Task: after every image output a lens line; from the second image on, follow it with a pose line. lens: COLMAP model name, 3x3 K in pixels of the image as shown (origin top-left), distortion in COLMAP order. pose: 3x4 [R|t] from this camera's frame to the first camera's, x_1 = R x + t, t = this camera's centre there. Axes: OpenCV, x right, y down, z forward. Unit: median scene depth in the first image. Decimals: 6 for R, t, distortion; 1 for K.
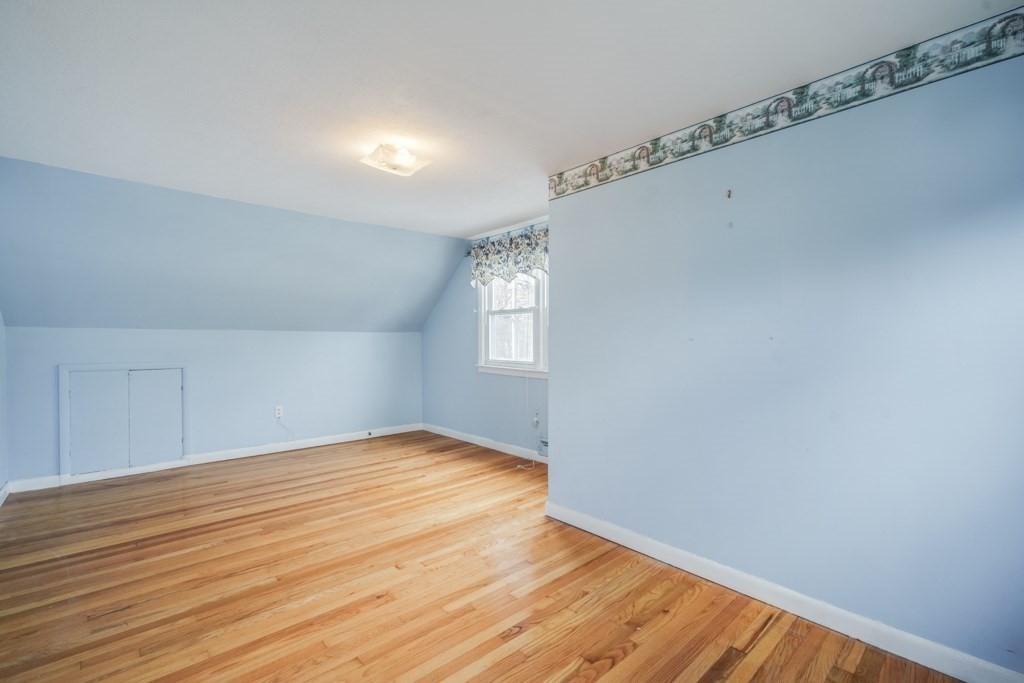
lens RADIAL K [[450.5, 0, 510.8], [0, 450.5, 340.4], [0, 0, 1]] dist [0.002021, -0.001402]
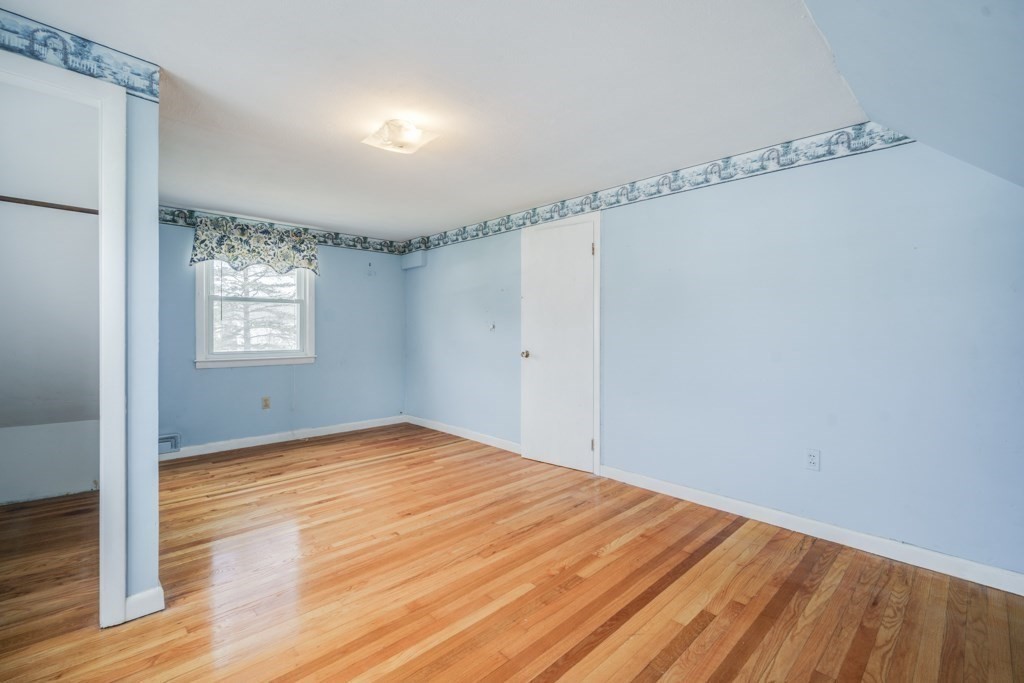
lens RADIAL K [[450.5, 0, 511.3], [0, 450.5, 338.0], [0, 0, 1]] dist [0.002021, -0.001402]
pose [[-0.999318, 0.002908, -0.036824, -0.457466], [0.002134, 0.999777, 0.021031, -0.001473], [0.036877, 0.020939, -0.999100, 1.960253]]
